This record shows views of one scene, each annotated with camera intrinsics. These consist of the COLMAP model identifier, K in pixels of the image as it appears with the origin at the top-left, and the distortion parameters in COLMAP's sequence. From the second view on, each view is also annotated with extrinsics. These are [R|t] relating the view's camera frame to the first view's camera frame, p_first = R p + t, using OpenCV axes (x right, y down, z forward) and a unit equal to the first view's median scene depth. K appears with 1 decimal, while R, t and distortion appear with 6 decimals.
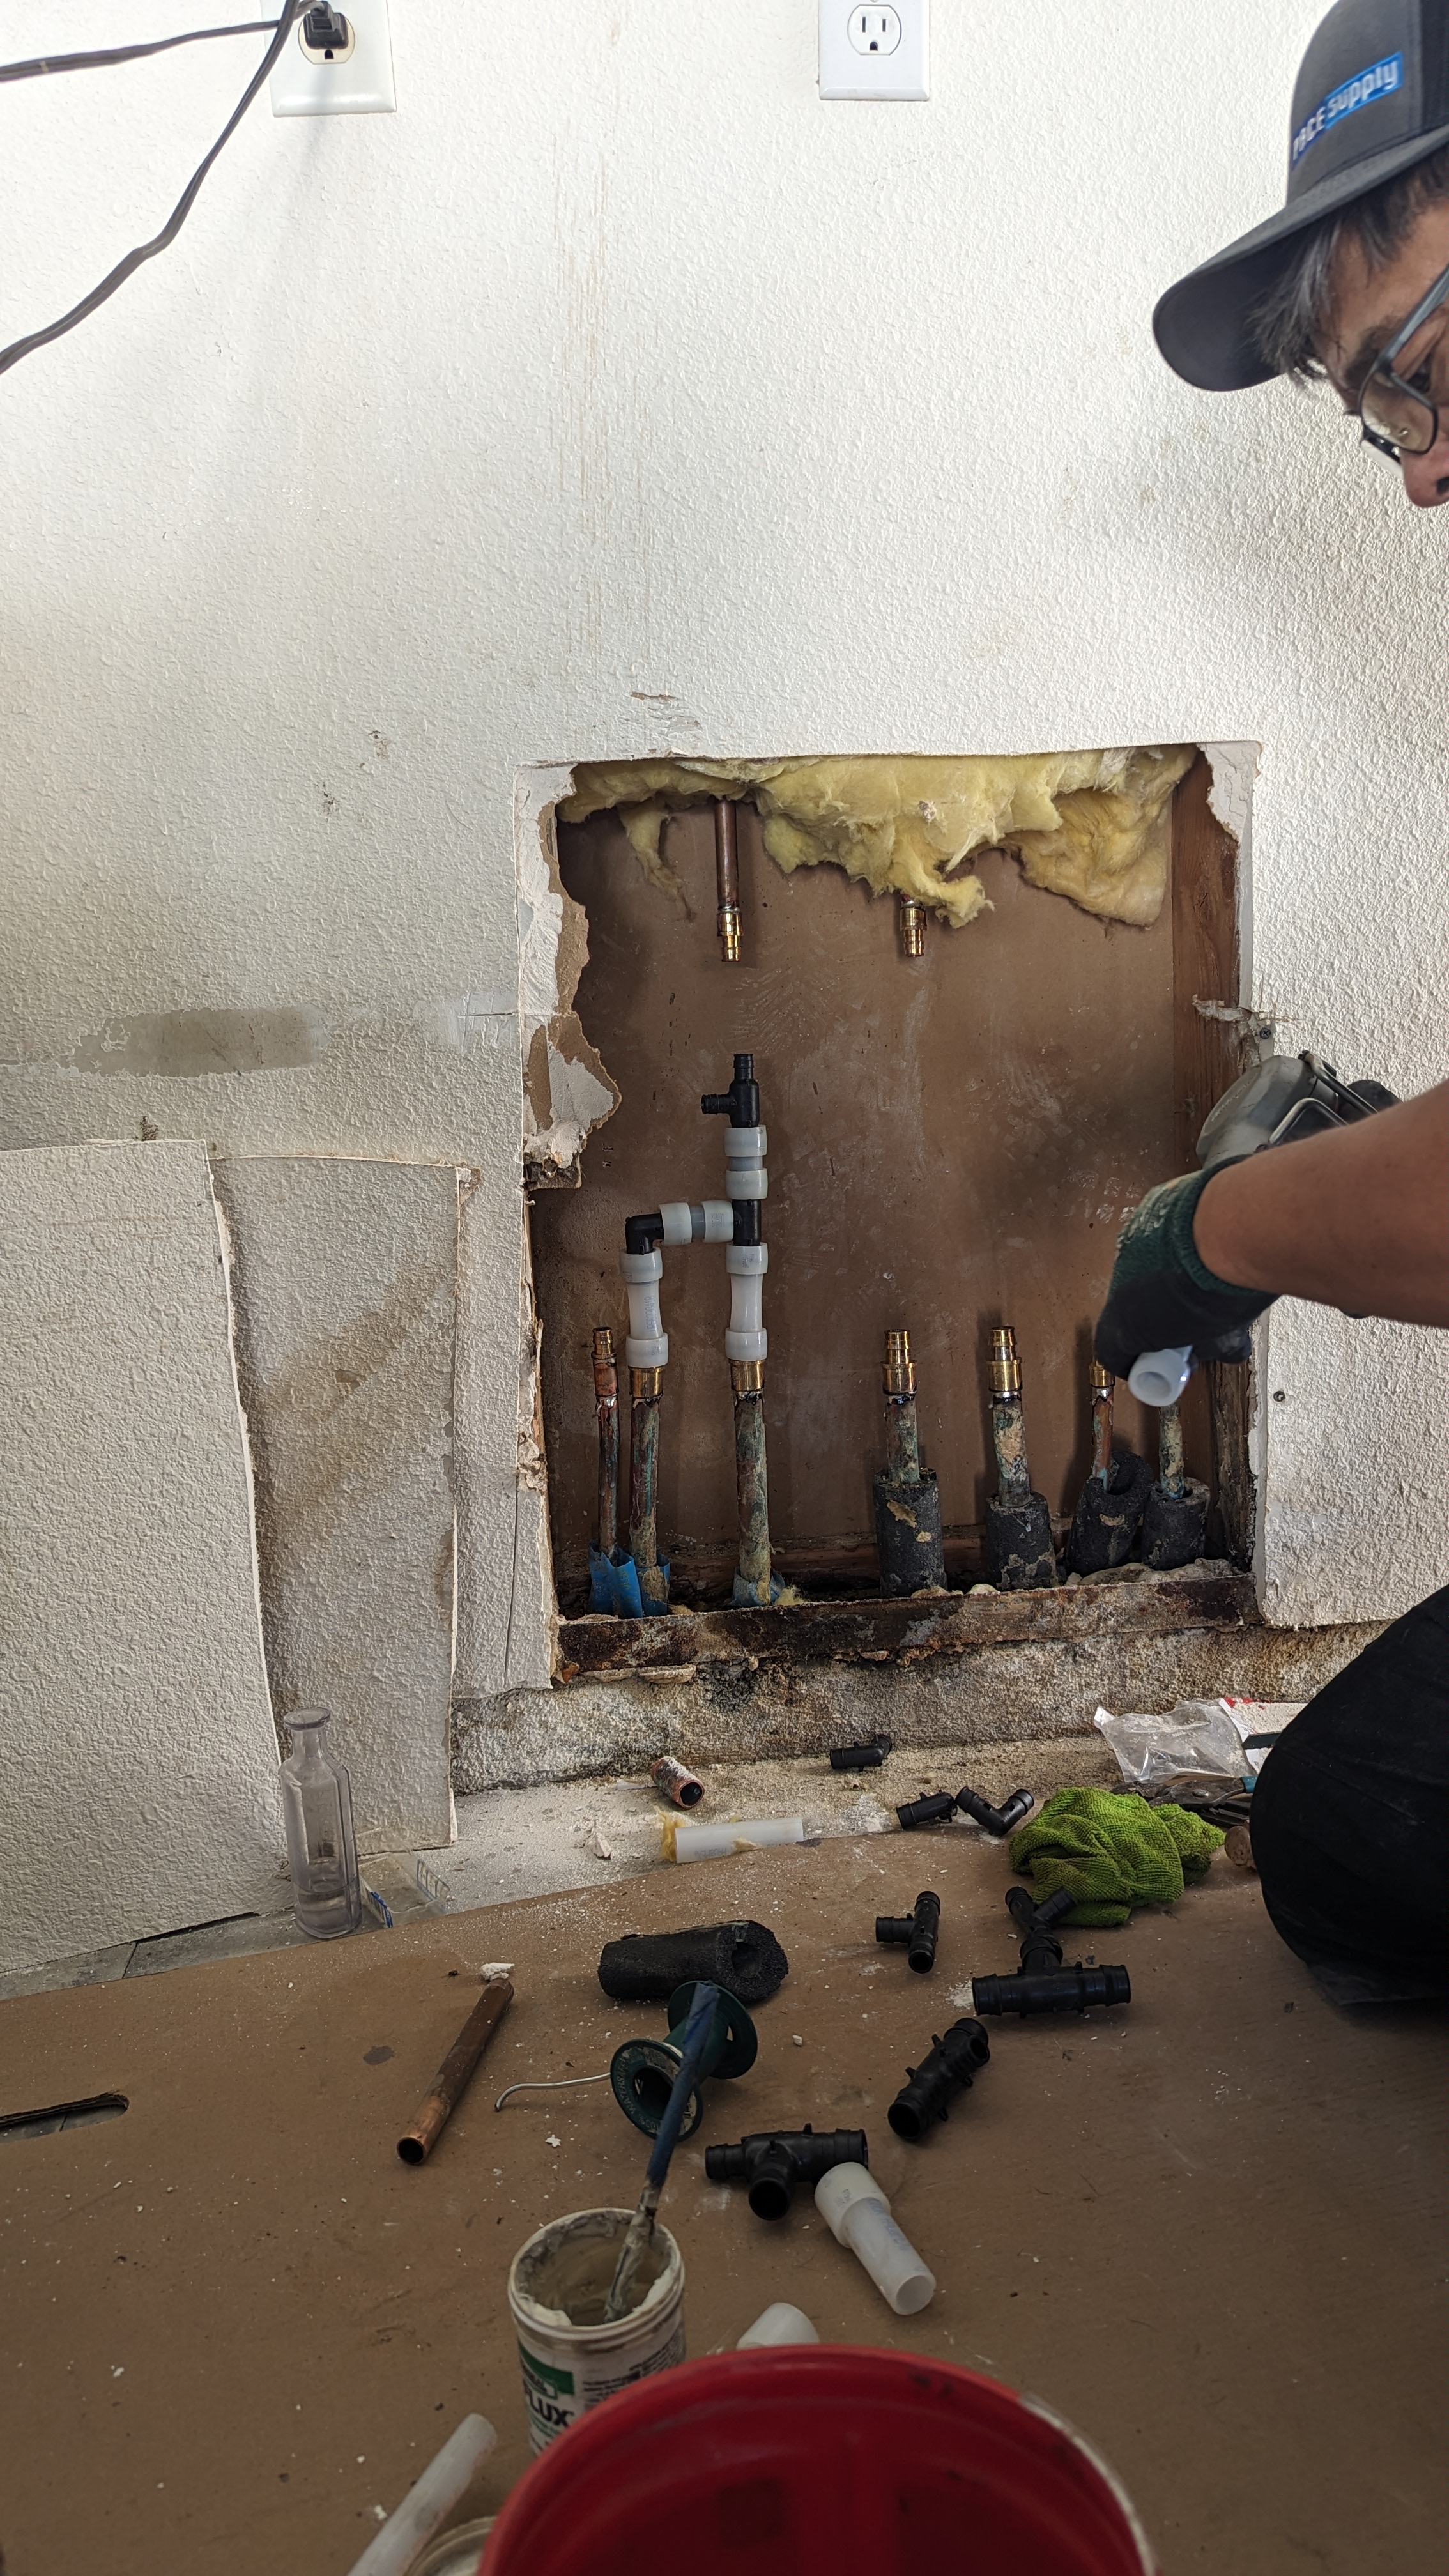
lens RADIAL K [[1844.3, 0, 720.9], [0, 1844.3, 1259.9], [0, 0, 1]] dist [0.098508, -0.147549]
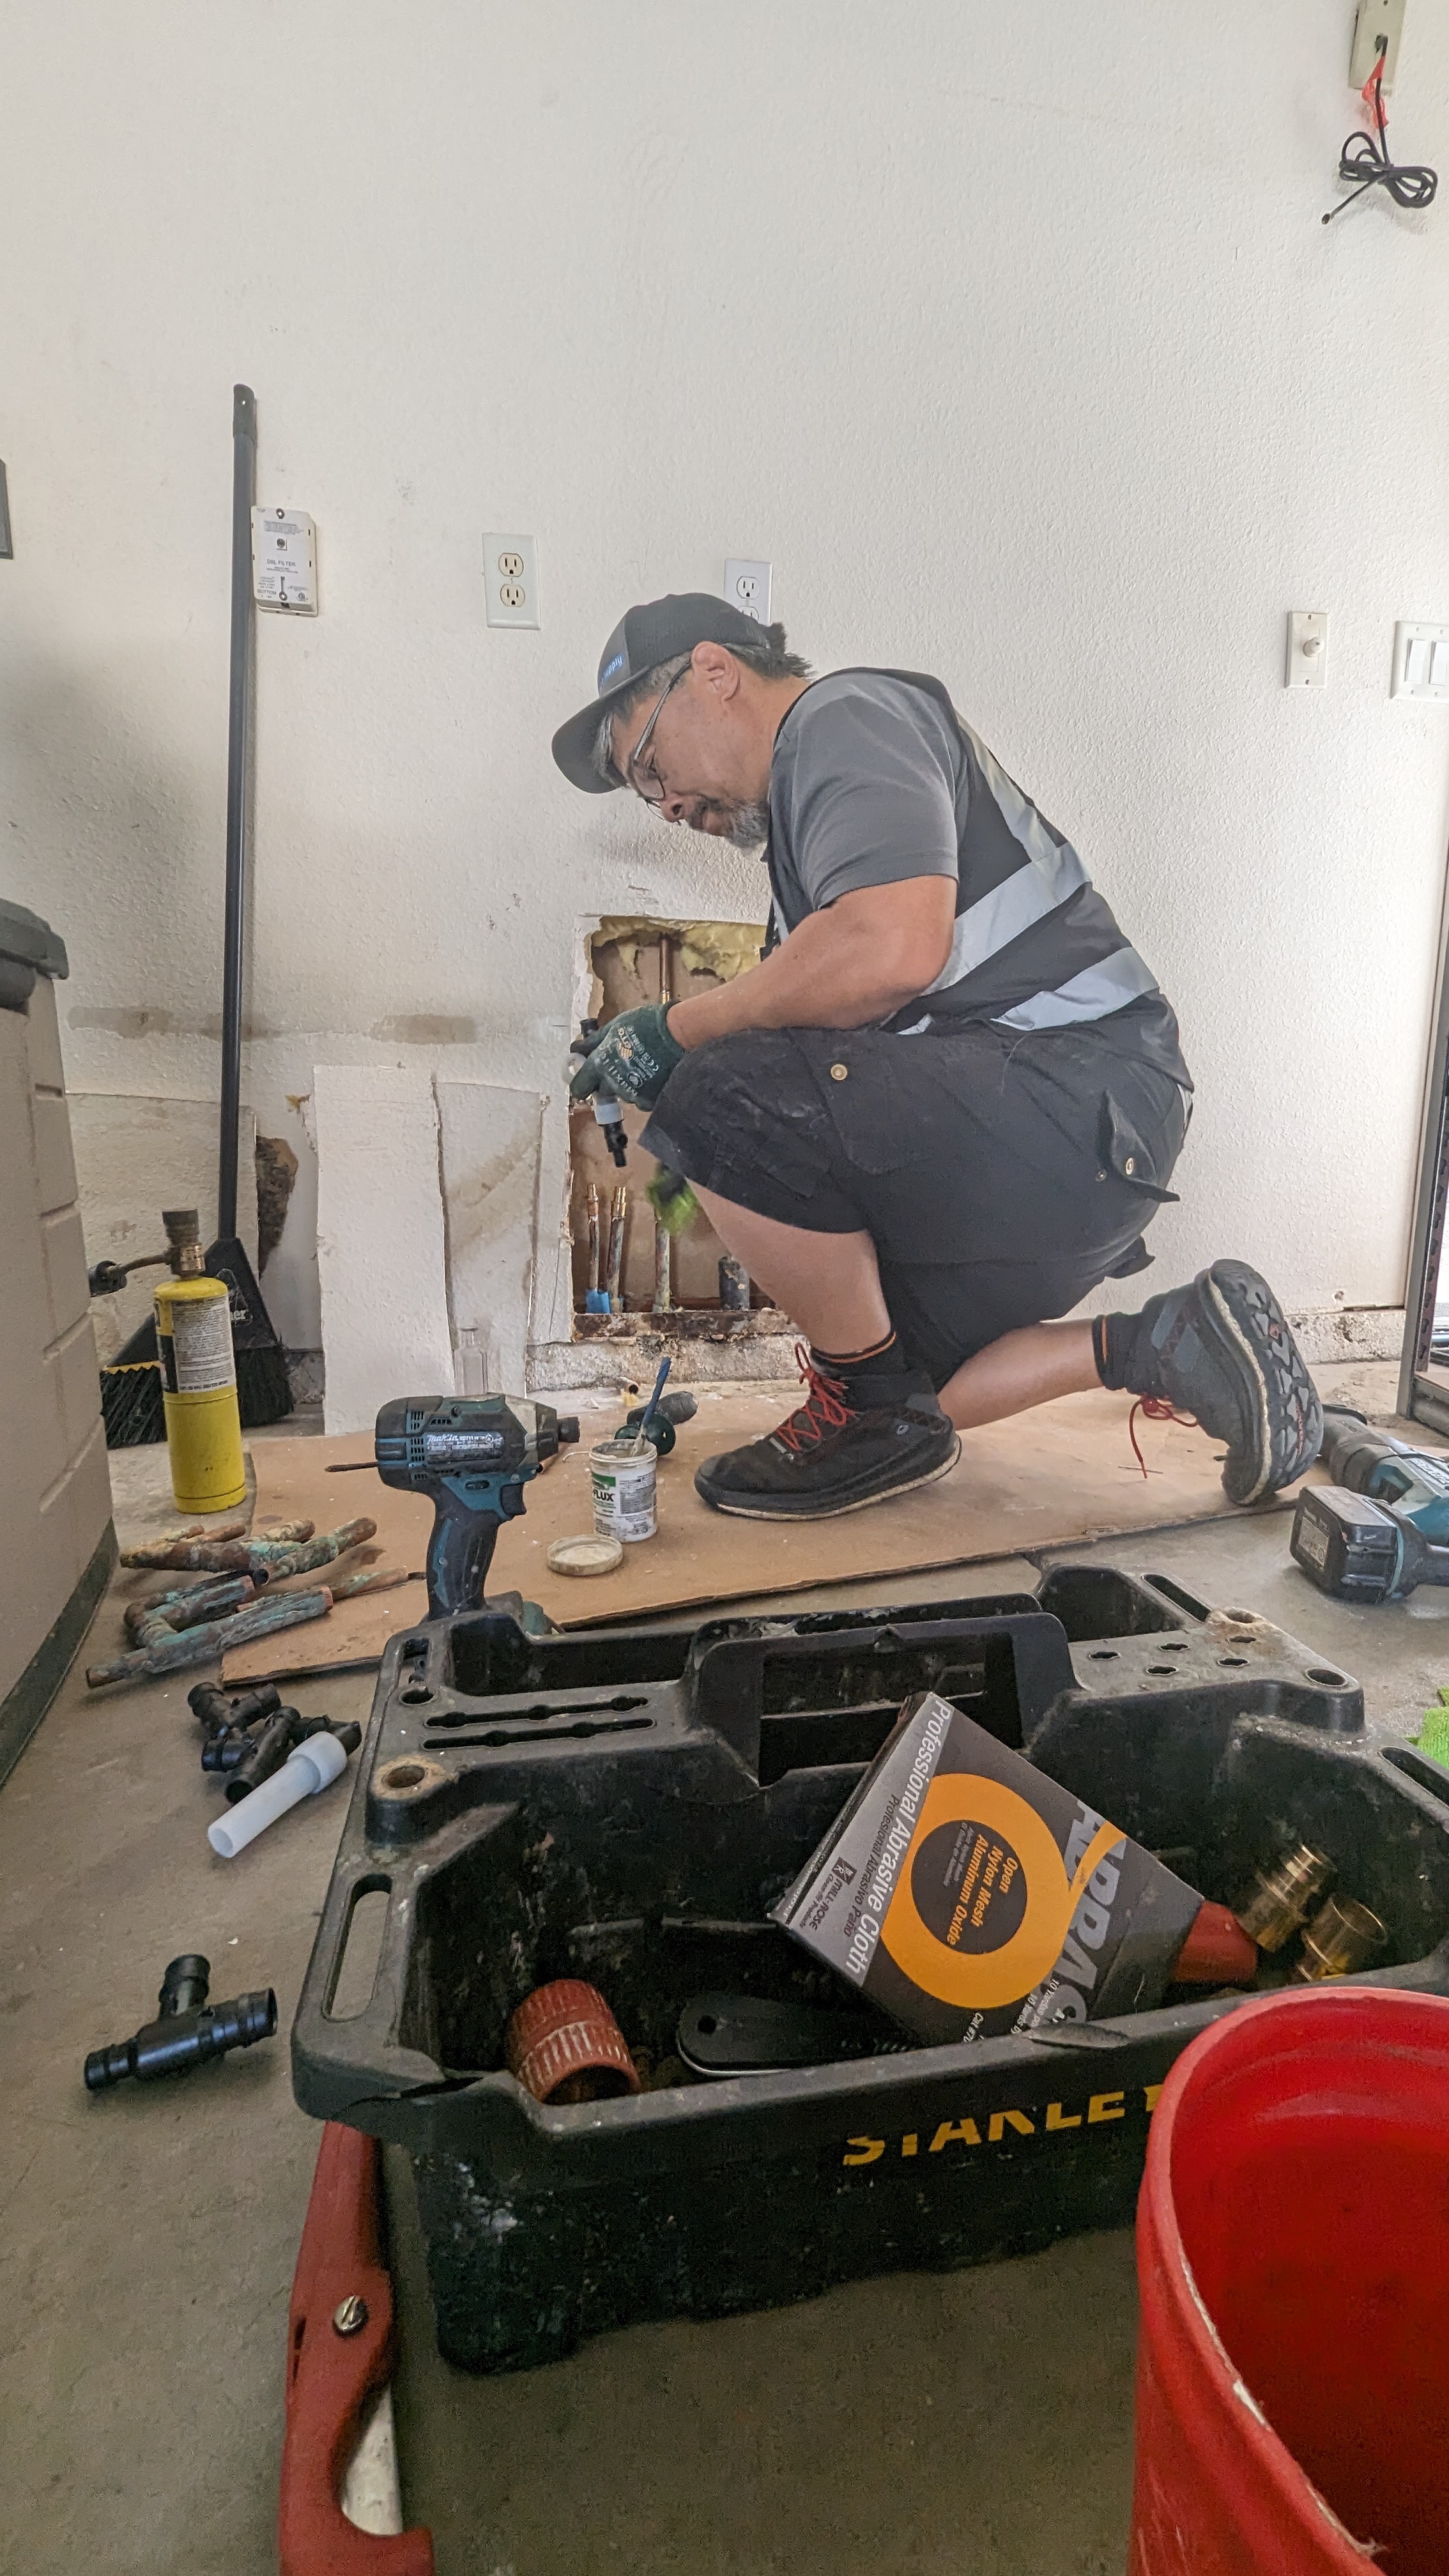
lens RADIAL K [[1067.2, 0, 710.5], [0, 1067.2, 1289.4], [0, 0, 1]] dist [0.003417, 0.000991]
pose [[0.993344, 0.038910, 0.108412, -0.064742], [-0.036388, 0.999021, -0.025143, 0.190497], [-0.109285, 0.021031, 0.993788, -0.258378]]
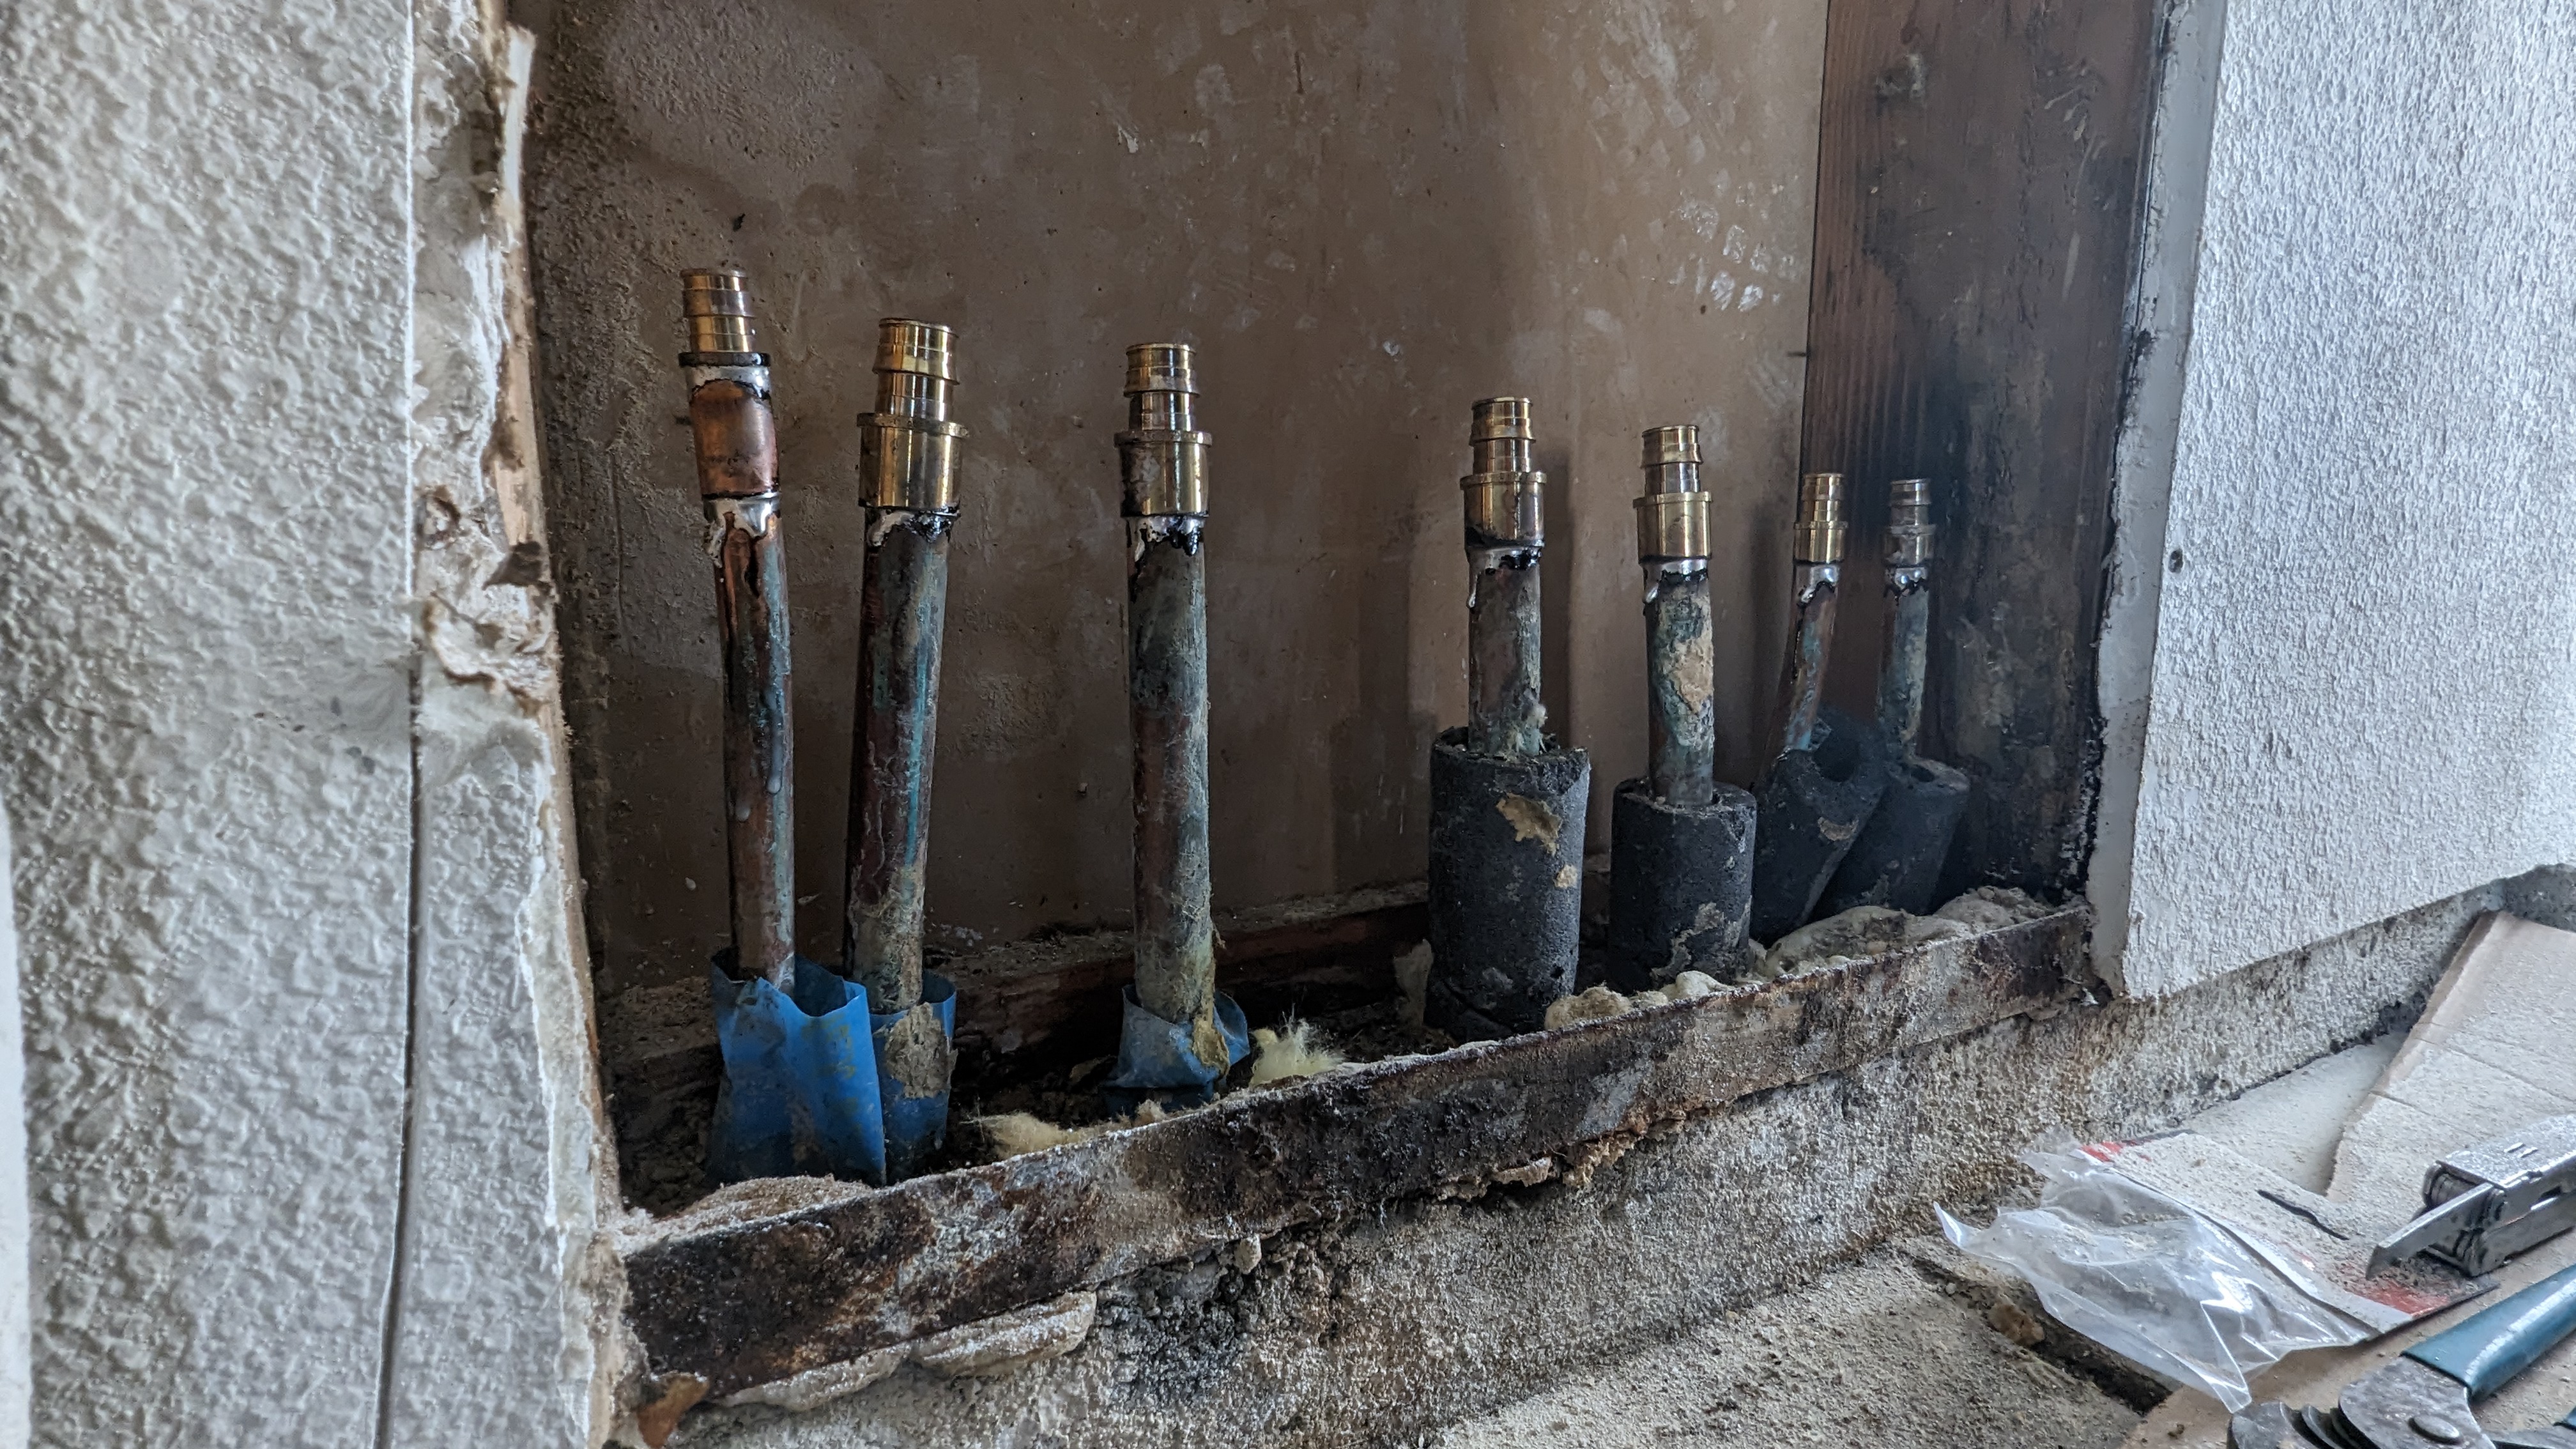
lens RADIAL K [[1234.2, 0, 1295.6], [0, 1234.2, 747.5], [0, 0, 1]] dist [-0.003378, 0.002507]
pose [[0.909749, -0.012155, 0.414980, -0.070958], [0.020194, 0.999684, -0.014987, 0.125465], [-0.414667, 0.022015, 0.909707, 0.781237]]
